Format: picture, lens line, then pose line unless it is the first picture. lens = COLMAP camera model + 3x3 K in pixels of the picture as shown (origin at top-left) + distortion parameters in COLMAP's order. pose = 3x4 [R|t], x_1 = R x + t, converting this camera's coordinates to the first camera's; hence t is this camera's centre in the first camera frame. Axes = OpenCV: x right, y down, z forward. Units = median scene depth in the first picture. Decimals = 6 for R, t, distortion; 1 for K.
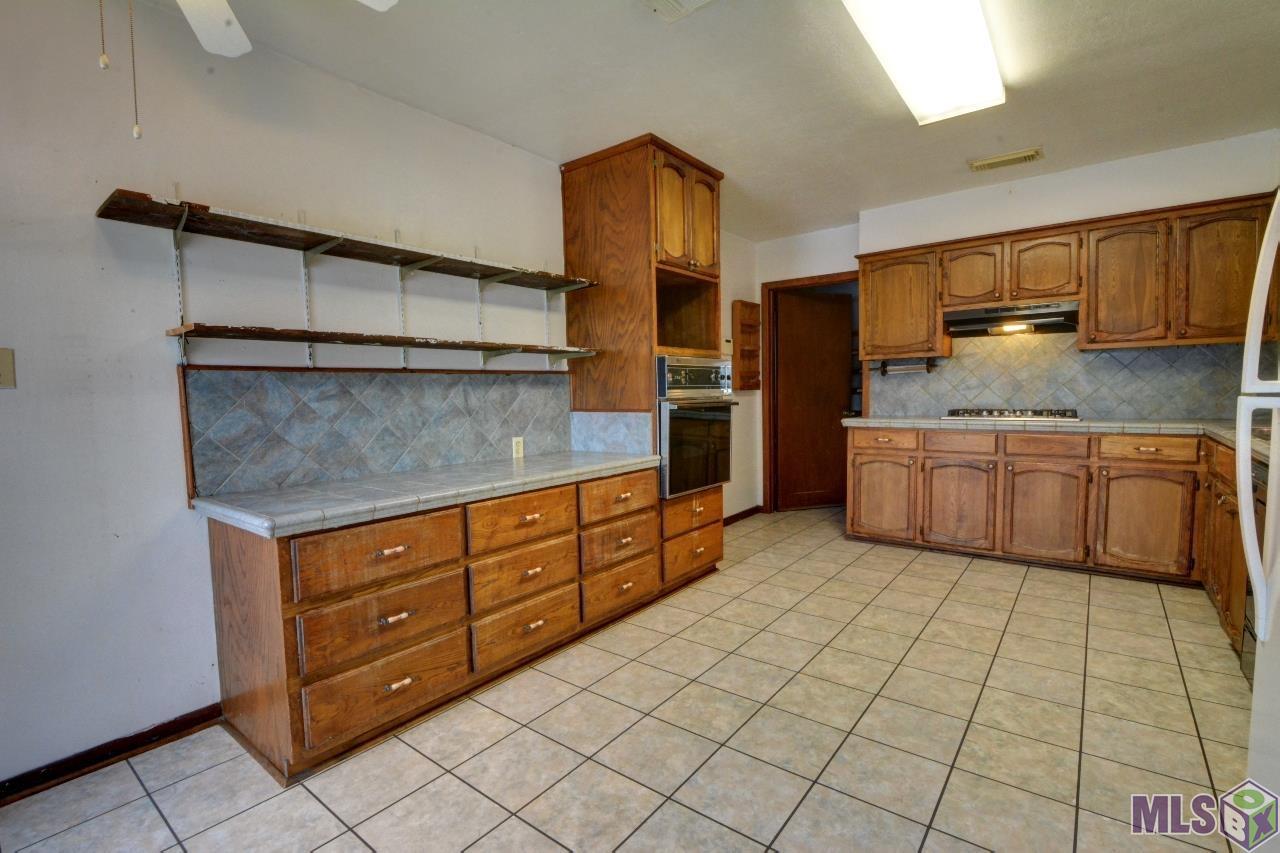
lens RADIAL K [[583.5, 0, 628.8], [0, 583.5, 429.7], [0, 0, 1]] dist [-0.011461, -0.001136]
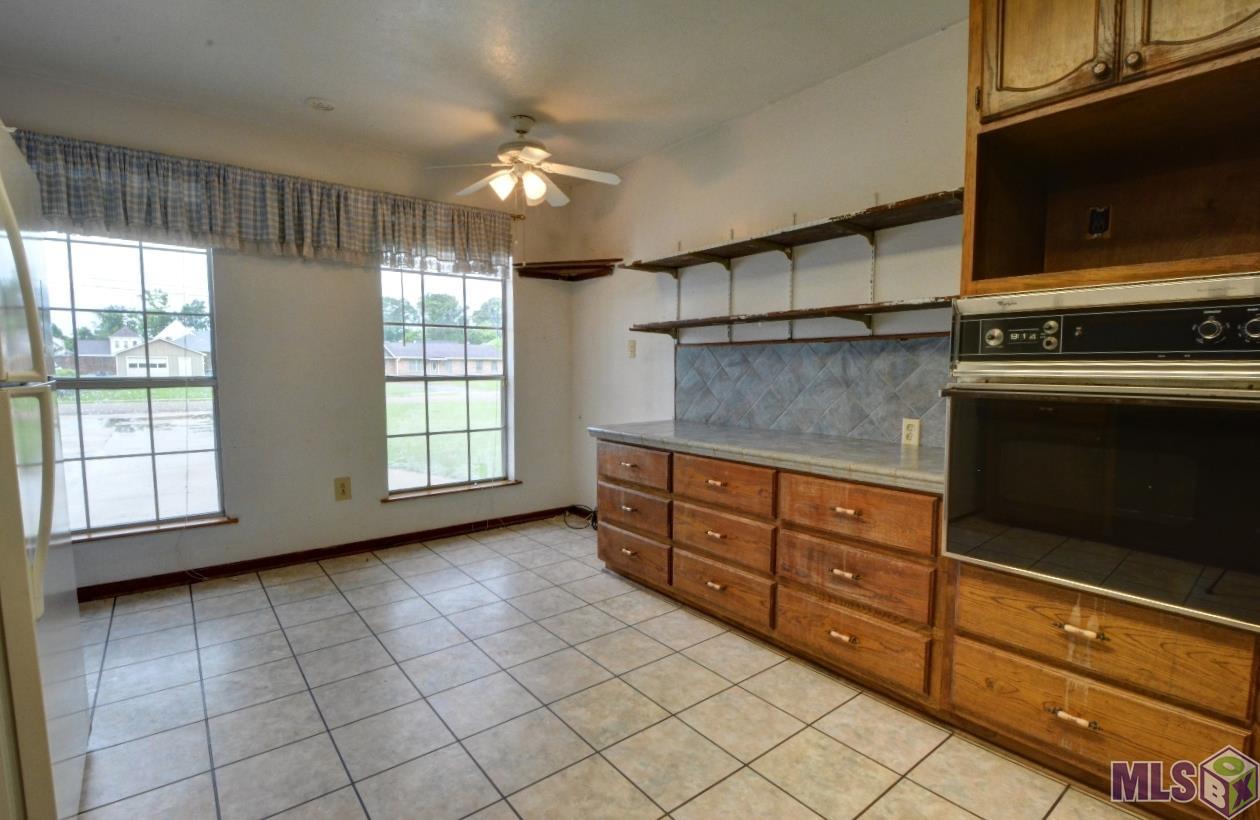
lens RADIAL K [[589.8, 0, 622.9], [0, 589.8, 414.0], [0, 0, 1]] dist [-0.000666, -0.001558]
pose [[-0.230033, 0.103241, -0.967691, 0.662382], [-0.052646, 0.991581, 0.118304, -0.067055], [0.971758, 0.078158, -0.222661, 0.799569]]
